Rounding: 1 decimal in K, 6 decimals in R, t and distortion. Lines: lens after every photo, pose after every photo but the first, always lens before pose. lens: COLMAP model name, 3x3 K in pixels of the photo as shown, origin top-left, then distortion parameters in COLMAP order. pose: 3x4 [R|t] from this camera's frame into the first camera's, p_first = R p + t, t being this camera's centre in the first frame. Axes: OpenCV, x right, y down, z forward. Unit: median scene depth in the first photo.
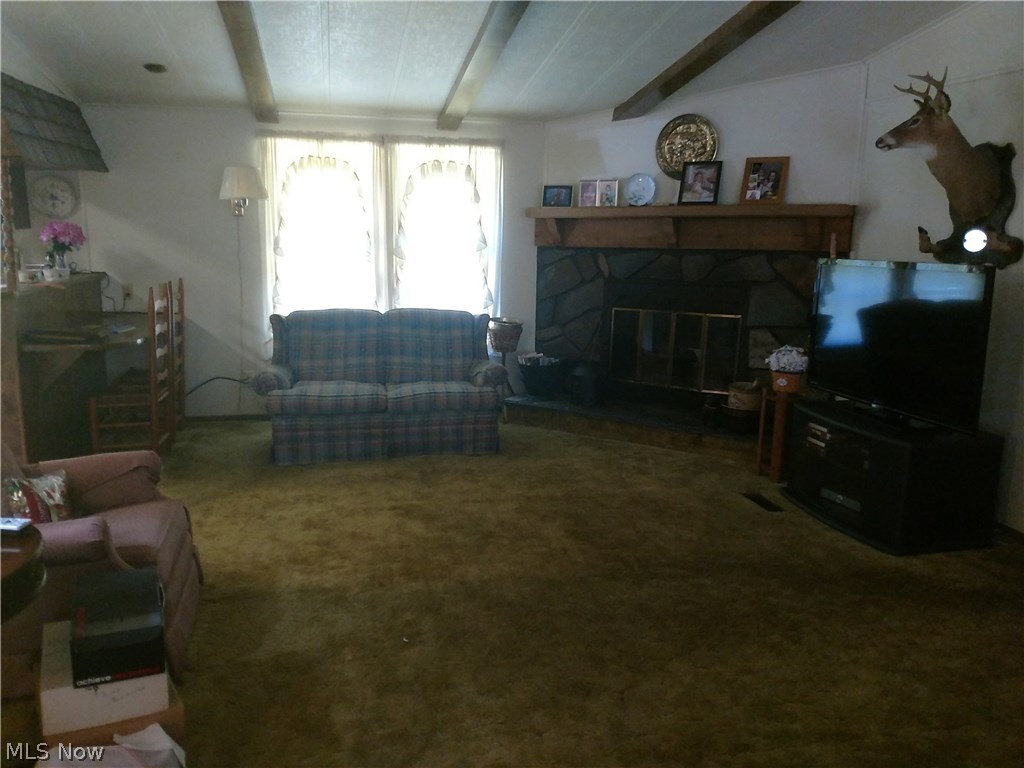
lens RADIAL K [[846.5, 0, 509.6], [0, 846.5, 409.1], [0, 0, 1]] dist [0.161990, -0.282627]
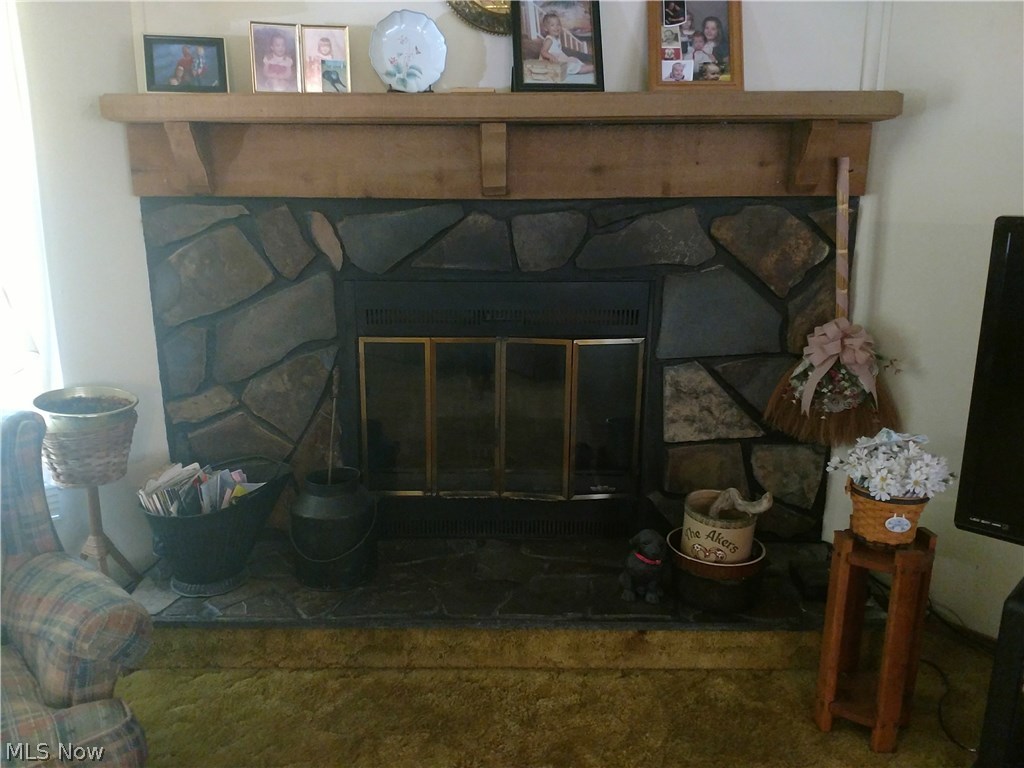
lens RADIAL K [[846.5, 0, 509.6], [0, 846.5, 409.1], [0, 0, 1]] dist [0.161990, -0.282627]
pose [[0.871947, -0.141635, 0.468666, -0.021780], [0.113514, 0.989642, 0.087887, -0.117861], [-0.476259, -0.023433, 0.878993, 0.605816]]
